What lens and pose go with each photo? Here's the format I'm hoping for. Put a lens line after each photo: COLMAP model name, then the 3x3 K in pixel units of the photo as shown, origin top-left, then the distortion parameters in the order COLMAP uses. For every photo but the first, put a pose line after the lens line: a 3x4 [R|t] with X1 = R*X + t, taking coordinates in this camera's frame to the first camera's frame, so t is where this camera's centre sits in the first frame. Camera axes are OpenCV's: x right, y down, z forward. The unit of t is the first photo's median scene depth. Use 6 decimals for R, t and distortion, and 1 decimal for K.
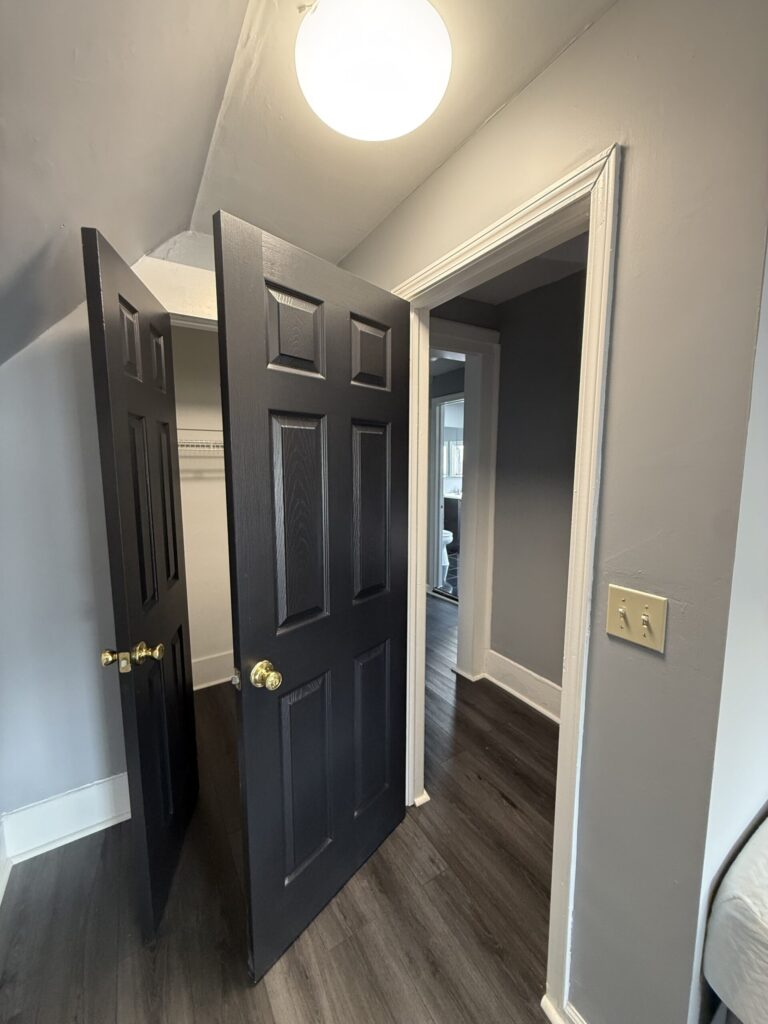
lens RADIAL K [[407.6, 0, 383.6], [0, 407.6, 511.9], [0, 0, 1]] dist [0.000003, -0.000099]
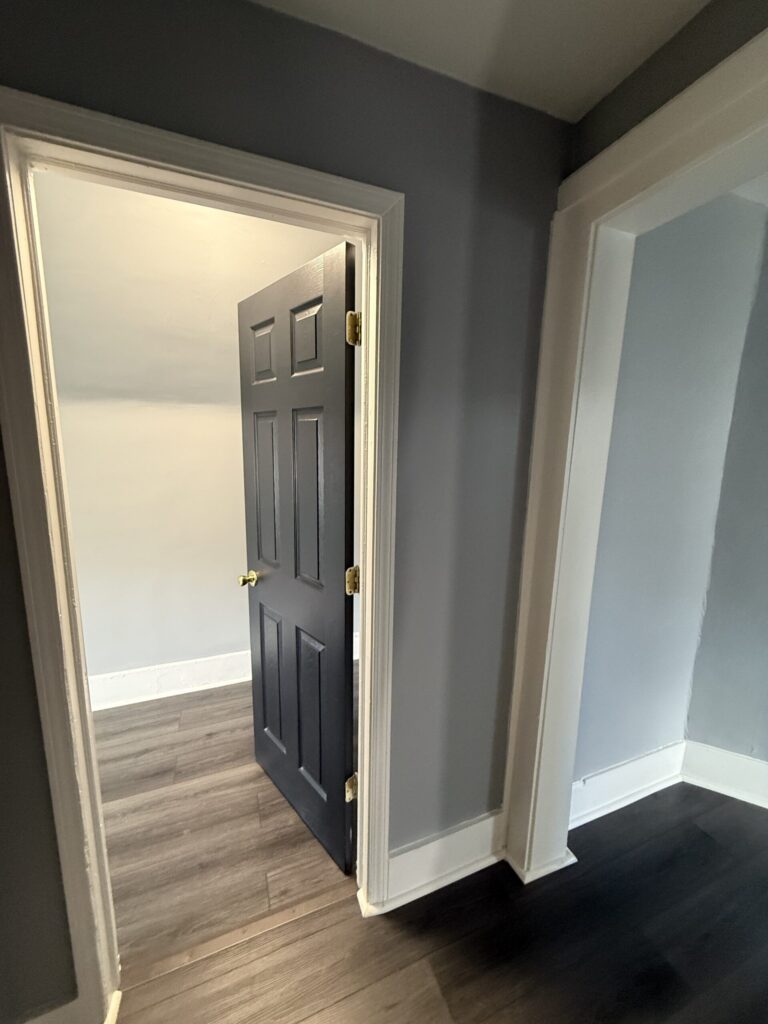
lens RADIAL K [[407.6, 0, 382.8], [0, 407.6, 512.2], [0, 0, 1]] dist [0.000003, -0.000099]
pose [[-0.167865, 0.166316, -0.971679, 0.923301], [-0.135002, 0.972501, 0.189779, -0.185432], [0.976522, 0.163036, -0.140796, 1.350873]]
